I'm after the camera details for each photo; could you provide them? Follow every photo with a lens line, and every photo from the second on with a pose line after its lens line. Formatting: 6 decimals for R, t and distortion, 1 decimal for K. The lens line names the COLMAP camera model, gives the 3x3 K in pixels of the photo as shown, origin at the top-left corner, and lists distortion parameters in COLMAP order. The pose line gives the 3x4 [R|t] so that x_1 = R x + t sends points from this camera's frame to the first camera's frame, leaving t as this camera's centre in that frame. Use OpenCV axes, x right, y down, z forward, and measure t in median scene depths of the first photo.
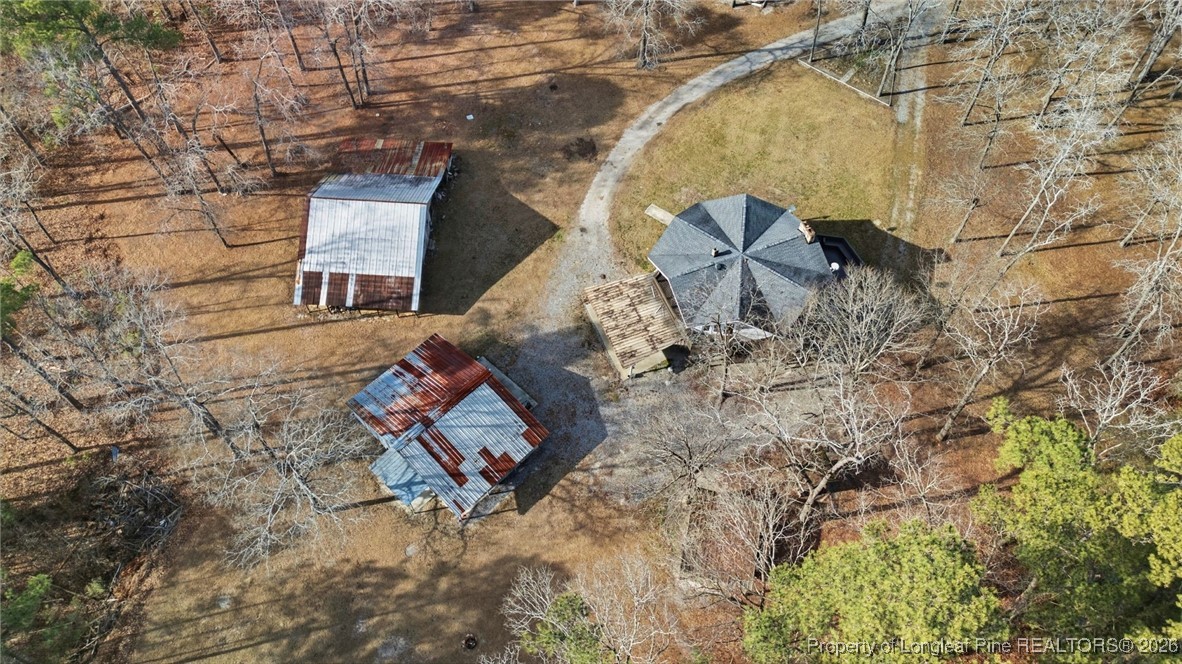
lens RADIAL K [[855.0, 0, 596.5], [0, 855.0, 314.0], [0, 0, 1]] dist [0.118811, -0.109228]
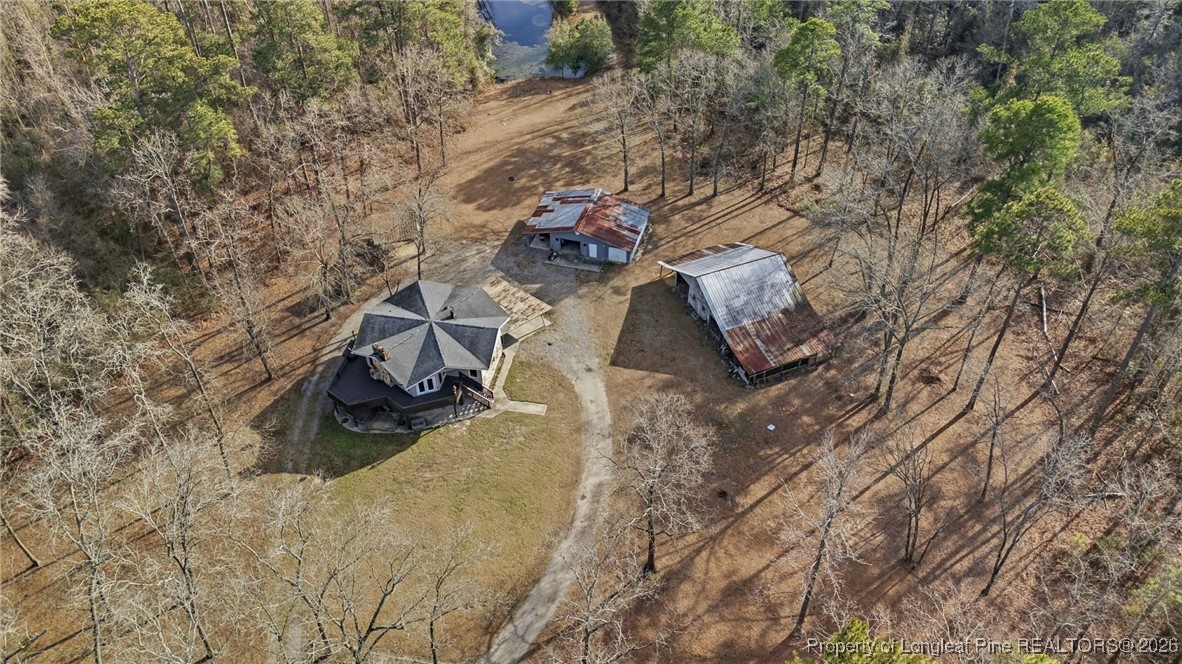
lens RADIAL K [[855.0, 0, 596.5], [0, 855.0, 314.0], [0, 0, 1]] dist [0.118811, -0.109228]
pose [[-0.885580, 0.312922, -0.343260, 0.325612], [-0.382393, -0.071655, 0.921217, -1.093555], [0.263672, 0.947072, 0.183116, 0.738334]]
